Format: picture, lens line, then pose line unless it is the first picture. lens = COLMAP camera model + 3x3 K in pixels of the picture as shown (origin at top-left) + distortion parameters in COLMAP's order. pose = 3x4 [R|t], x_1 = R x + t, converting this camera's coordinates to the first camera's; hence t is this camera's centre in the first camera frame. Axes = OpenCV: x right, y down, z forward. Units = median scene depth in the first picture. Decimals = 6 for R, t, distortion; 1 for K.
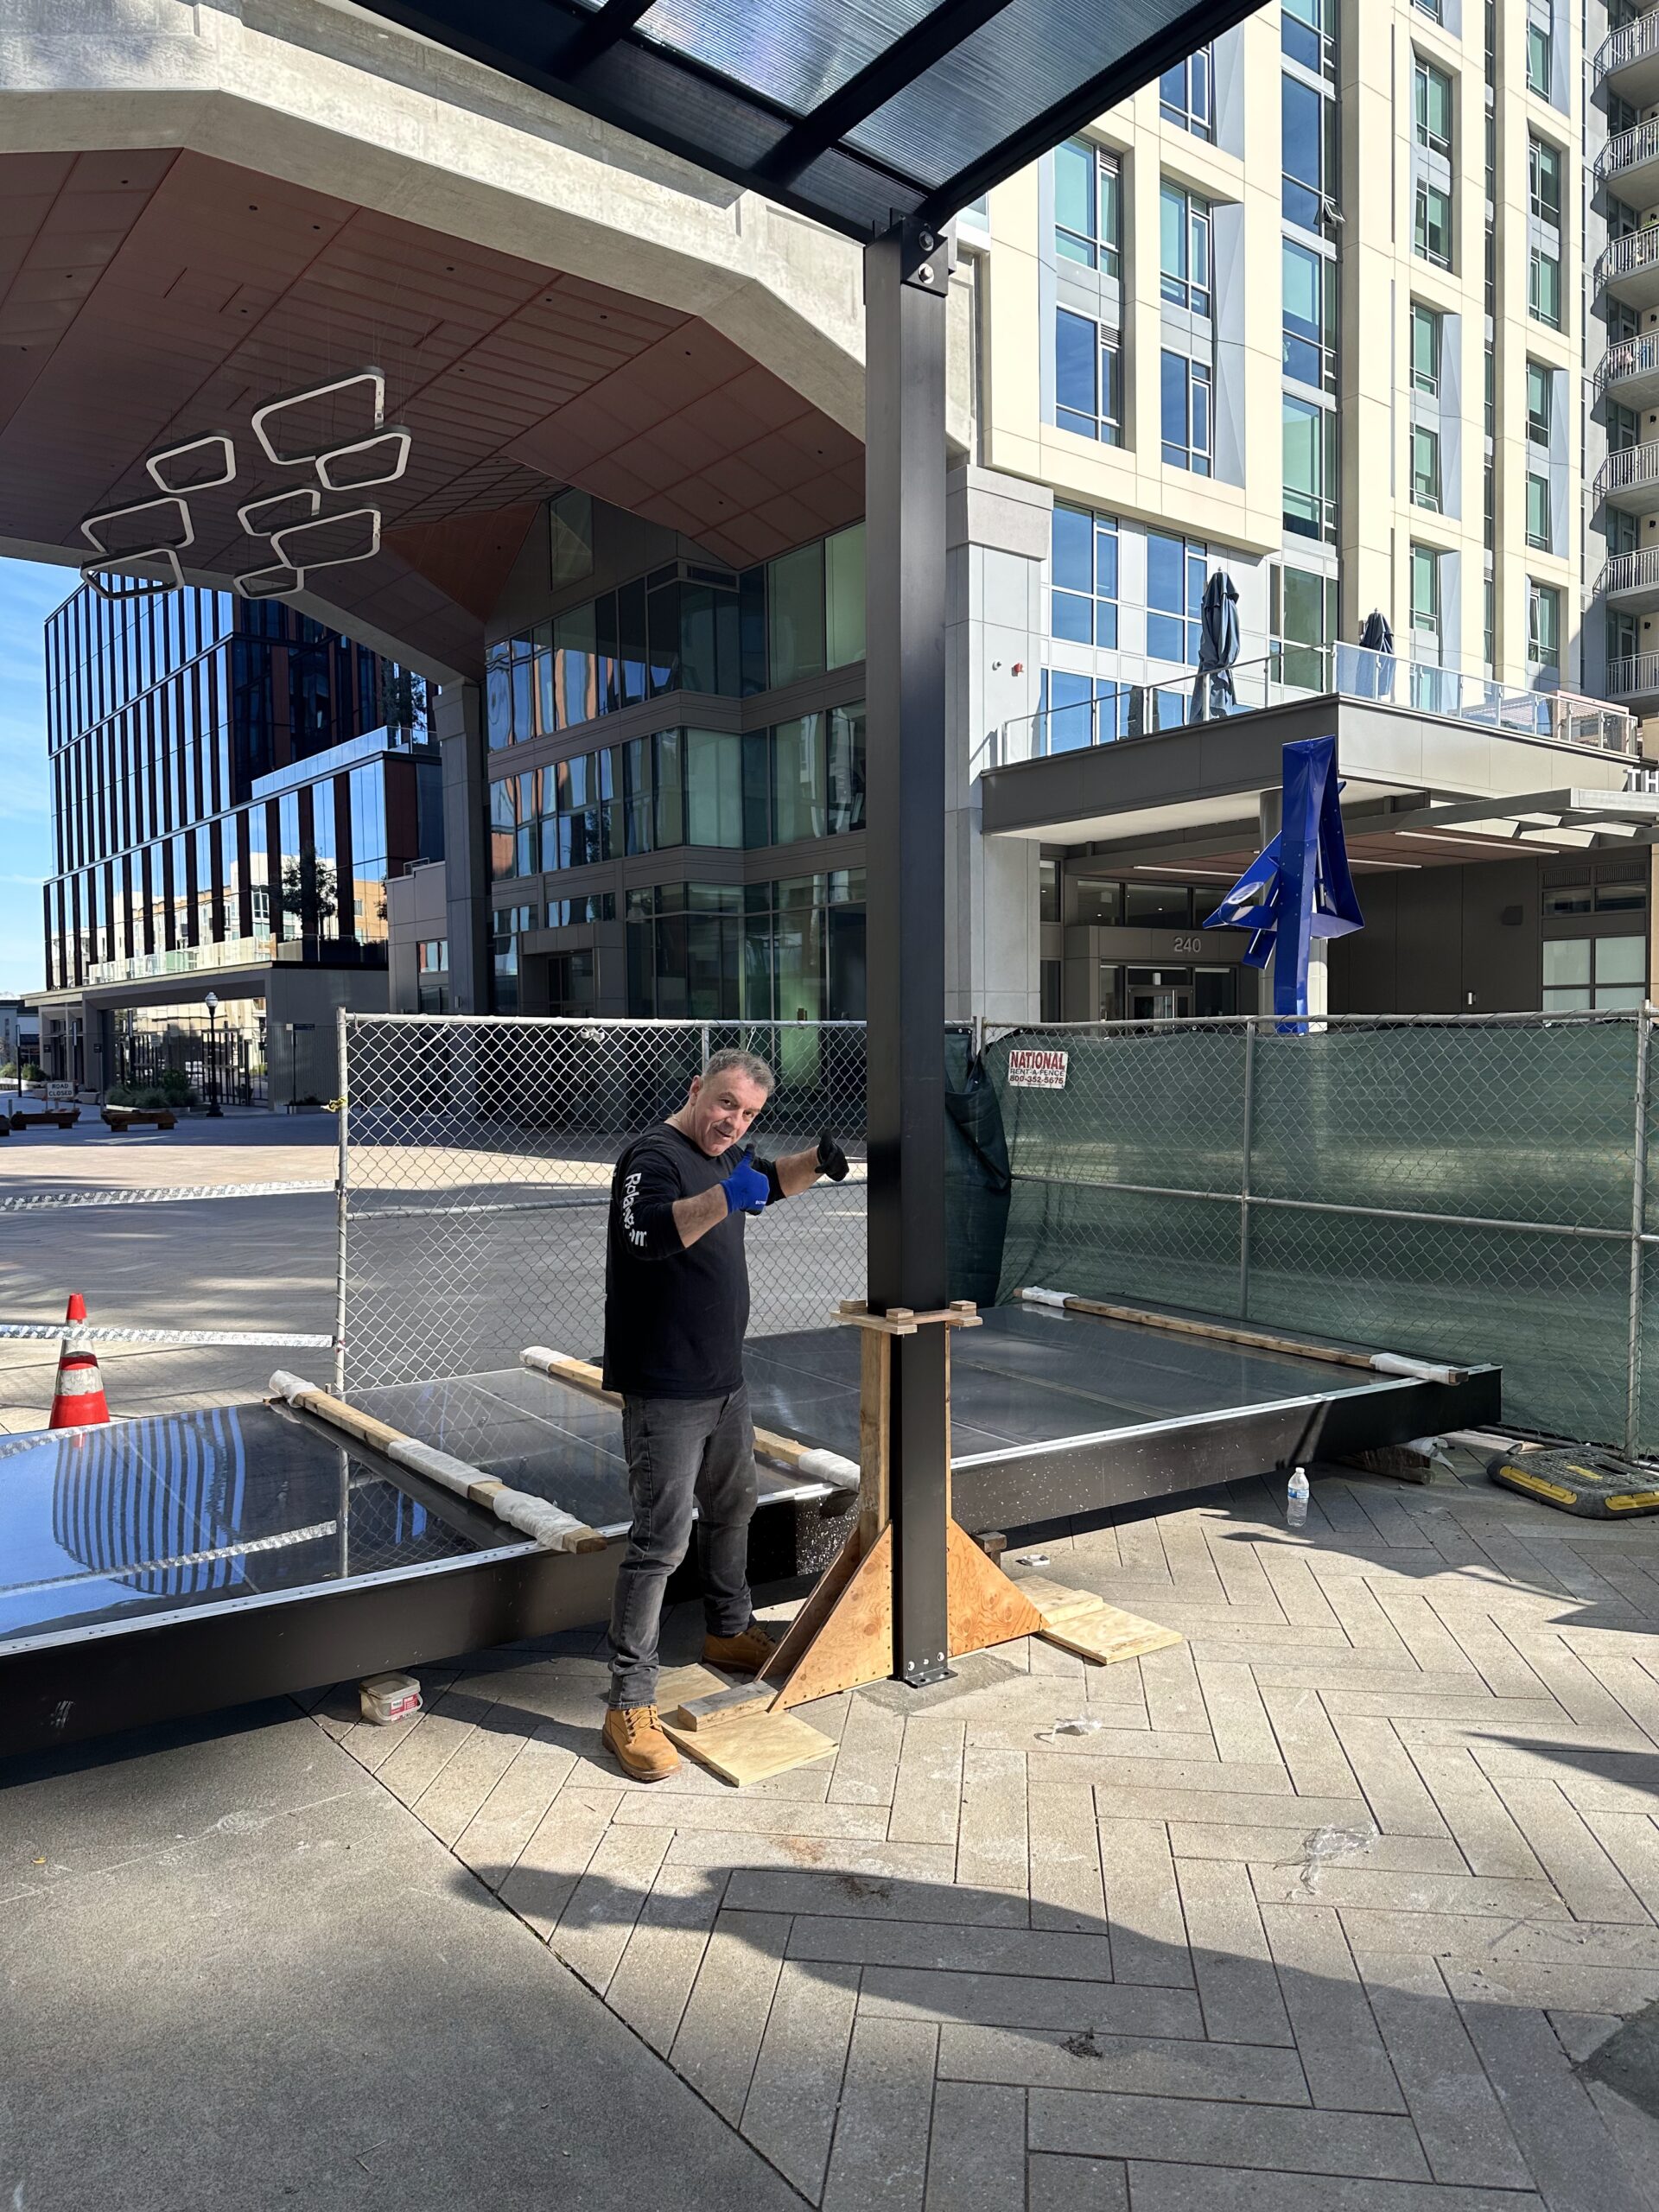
lens RADIAL K [[1551.6, 0, 829.5], [0, 1551.6, 1106.0], [0, 0, 1]] dist [0.017350, -0.022075]
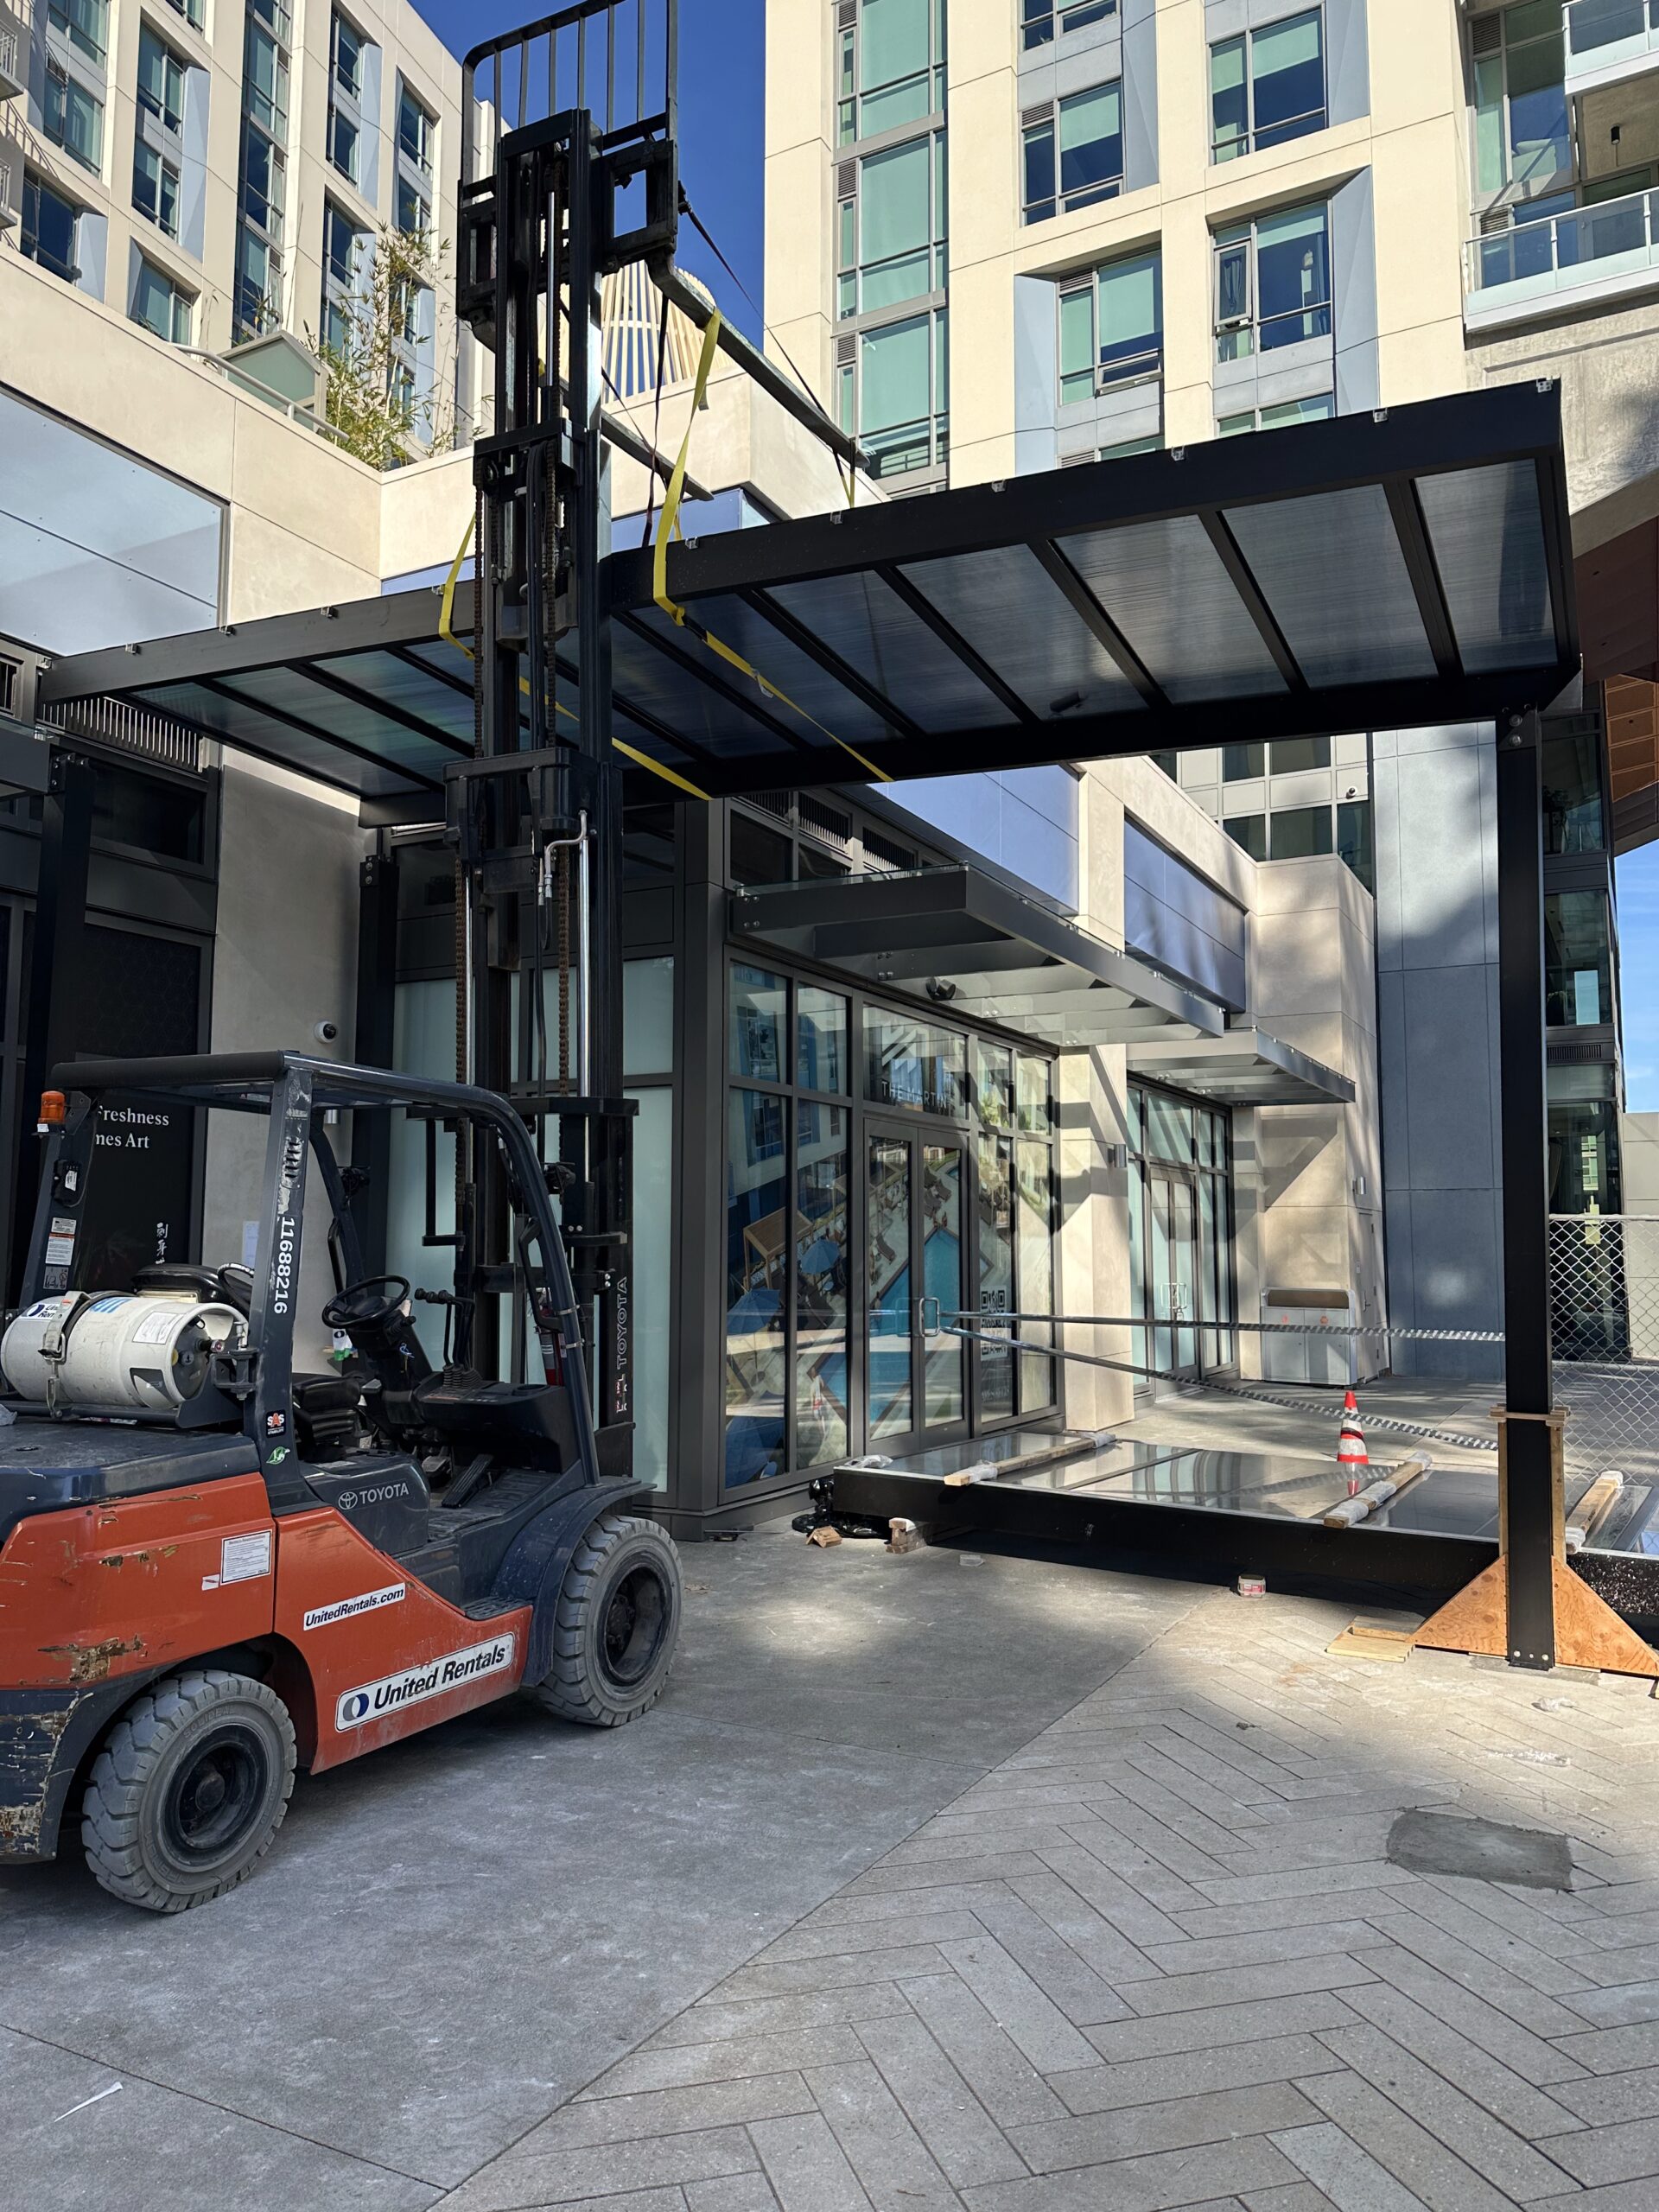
lens RADIAL K [[1551.6, 0, 829.5], [0, 1551.6, 1106.0], [0, 0, 1]] dist [0.017350, -0.022075]
pose [[0.407915, -0.074500, -0.909975, 0.133203], [-0.046213, 0.993703, -0.102070, 0.003100], [0.911850, 0.083689, 0.401904, -0.025591]]
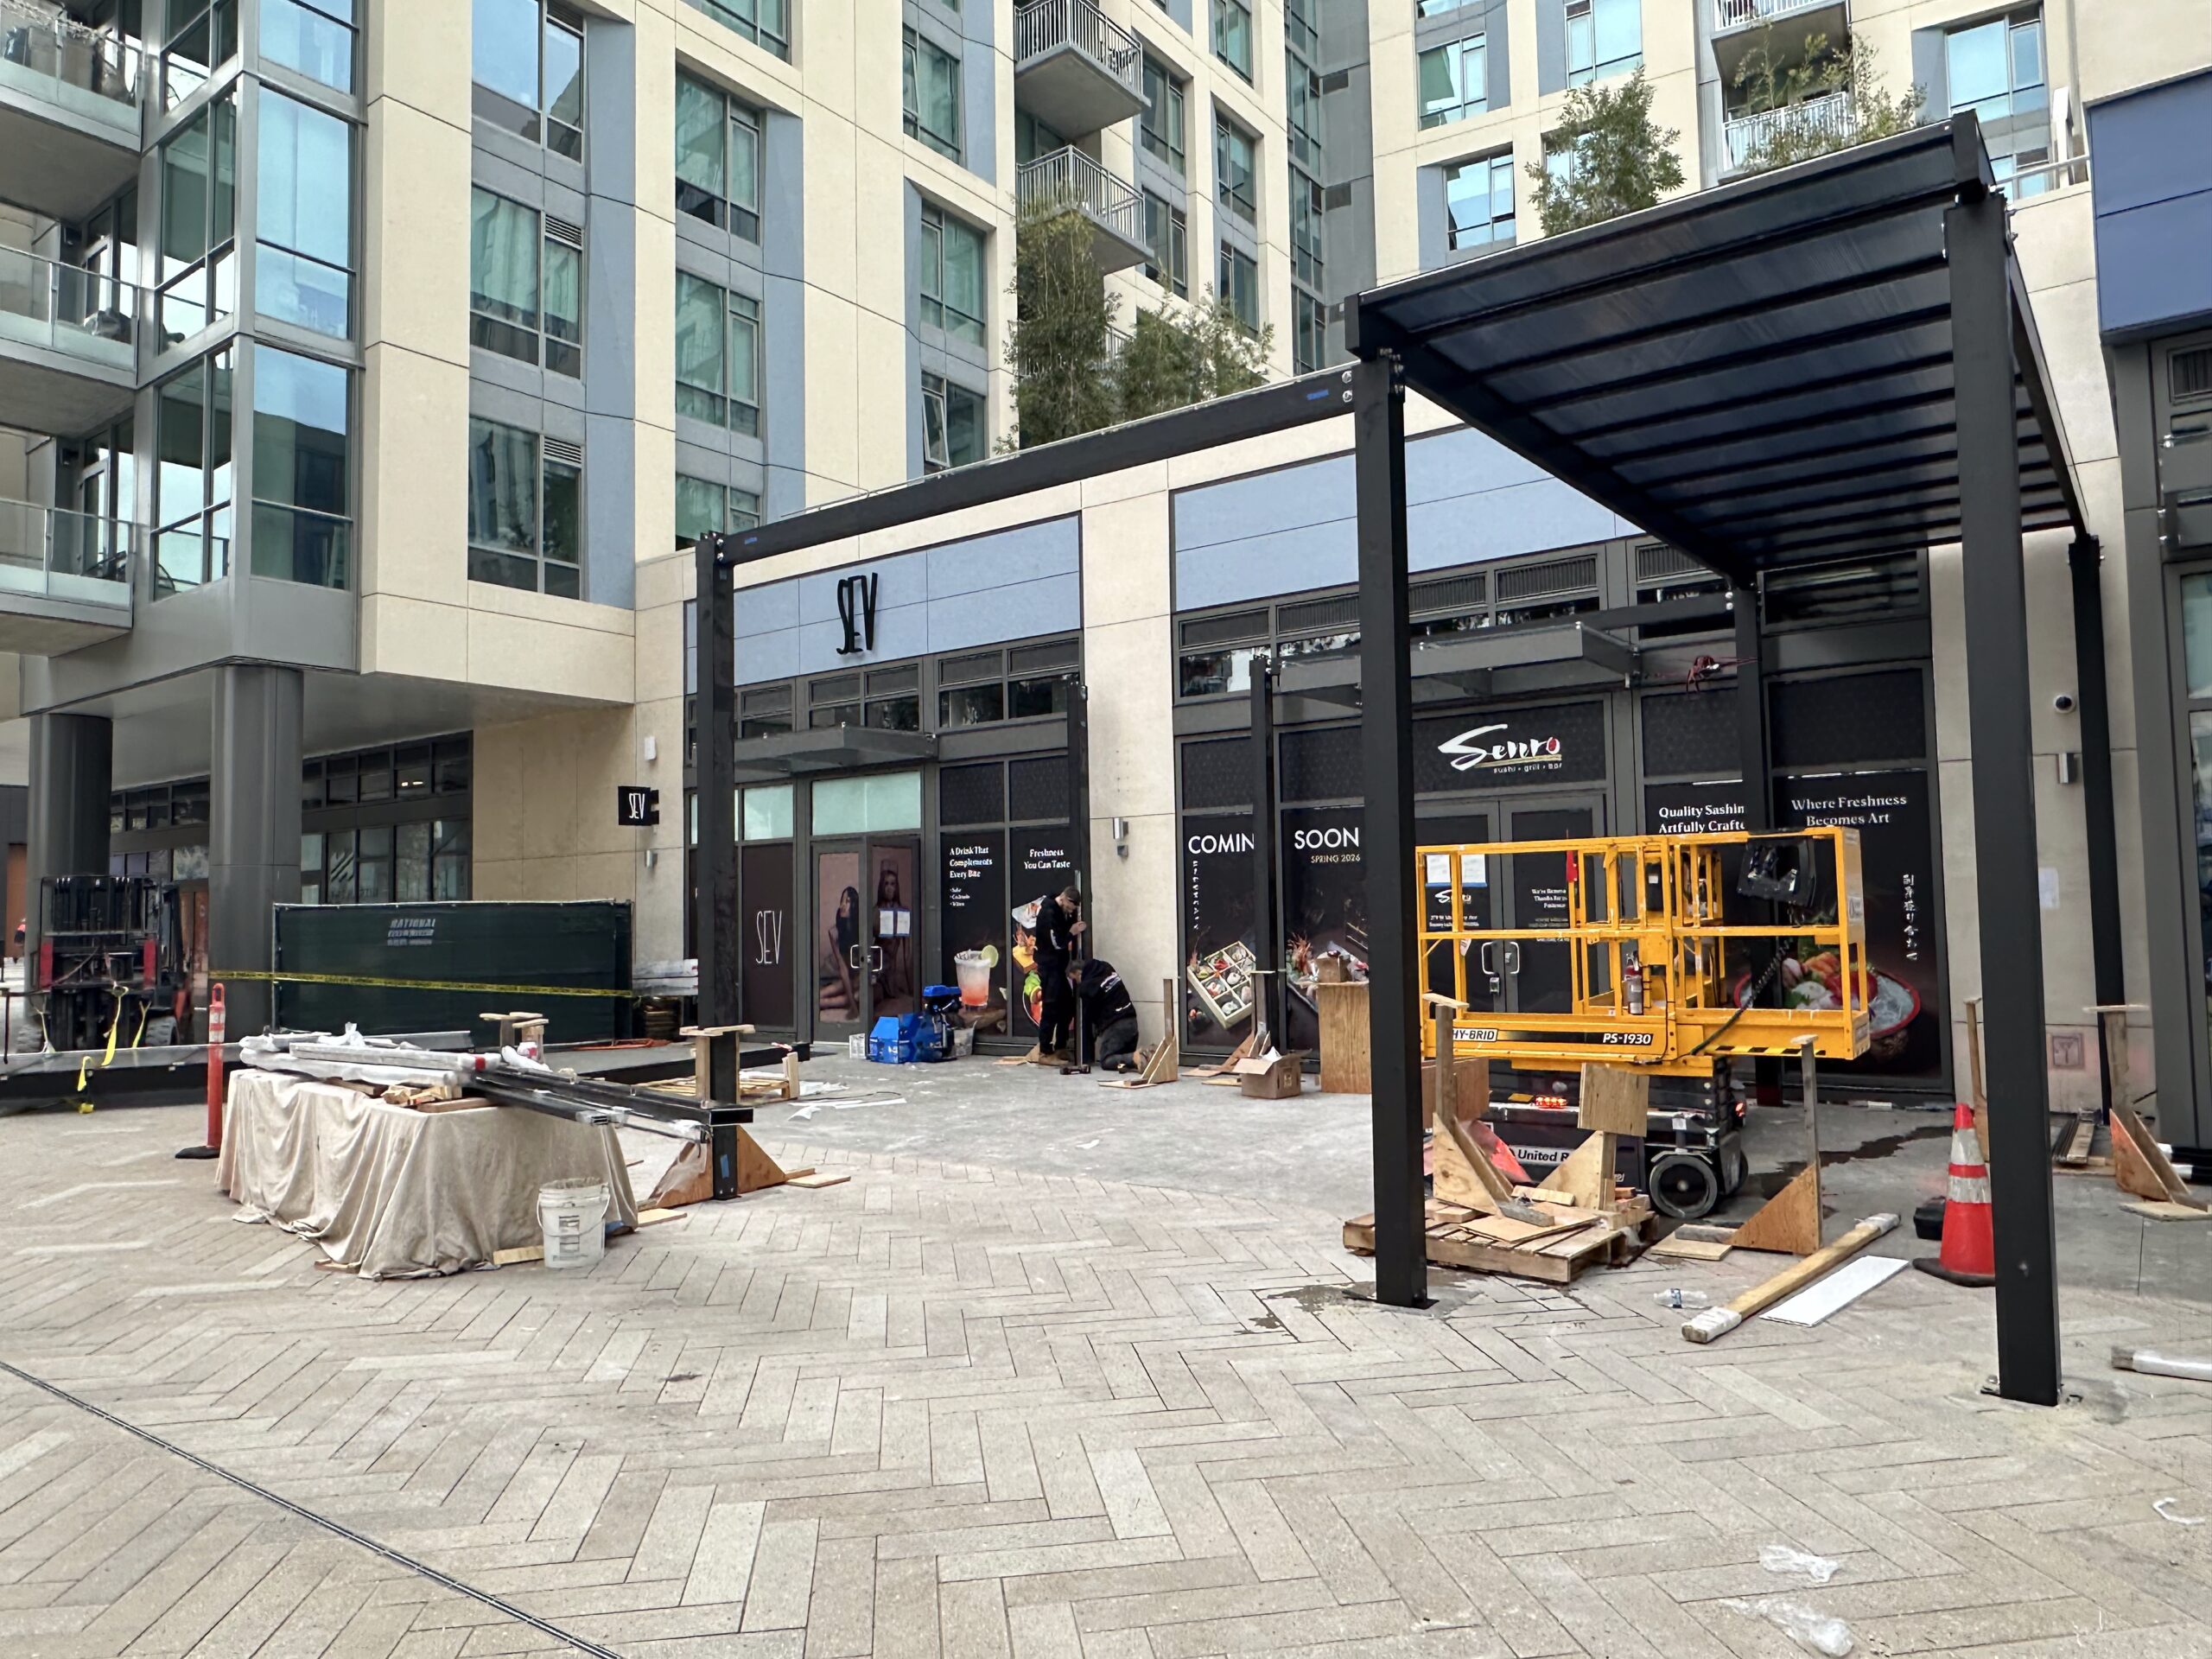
lens RADIAL K [[1455.1, 0, 1109.7], [0, 1455.1, 830.6], [0, 0, 1]] dist [-0.004314, 0.001288]
pose [[-0.962906, 0.013360, -0.269505, 0.119185], [0.017478, 0.999764, -0.012883, -0.006570], [0.269270, -0.017116, -0.962913, 0.218457]]
